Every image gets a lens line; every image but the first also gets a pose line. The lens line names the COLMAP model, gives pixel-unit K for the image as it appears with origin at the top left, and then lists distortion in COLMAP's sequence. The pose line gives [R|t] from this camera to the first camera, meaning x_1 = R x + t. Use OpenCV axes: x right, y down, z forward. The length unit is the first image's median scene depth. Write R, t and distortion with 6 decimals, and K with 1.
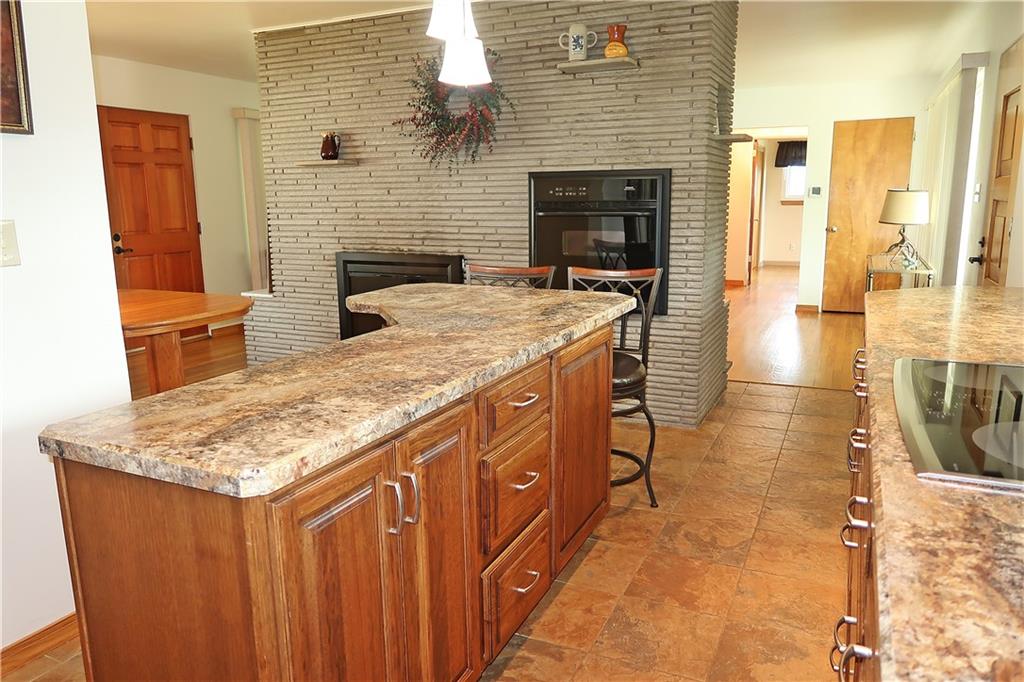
lens RADIAL K [[727.4, 0, 512.0], [0, 727.4, 341.0], [0, 0, 1]] dist [-0.016904, -0.000223]
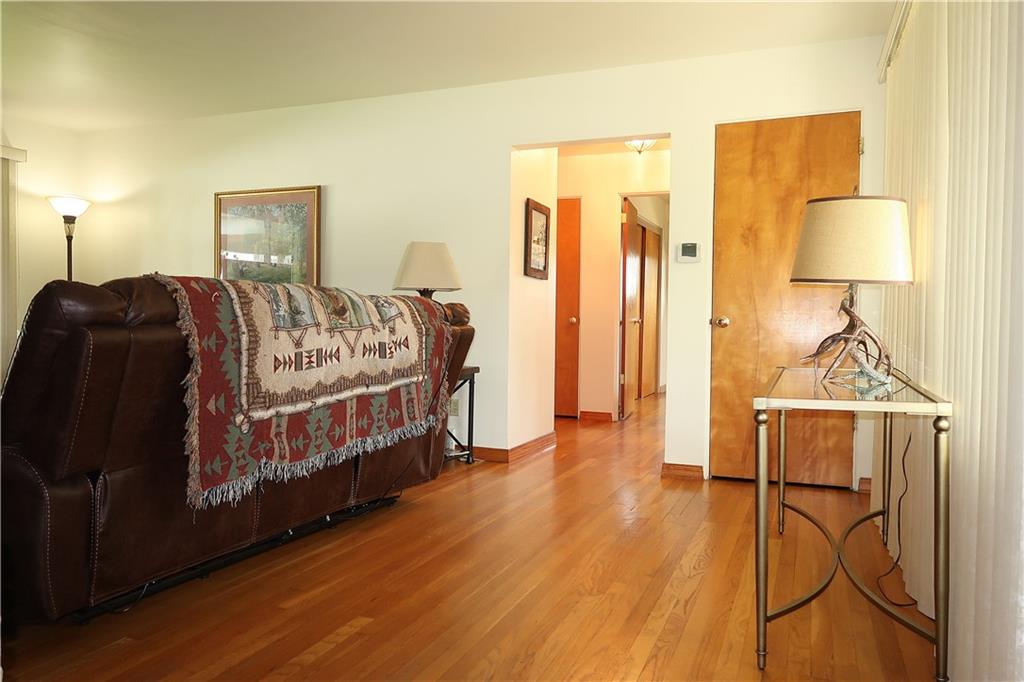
lens RADIAL K [[727.4, 0, 512.0], [0, 727.4, 341.0], [0, 0, 1]] dist [-0.016904, -0.000223]
pose [[0.998705, 0.023307, 0.045221, 0.272122], [-0.015286, 0.985288, -0.170219, -0.049021], [-0.048523, 0.169307, 0.984368, 0.500519]]
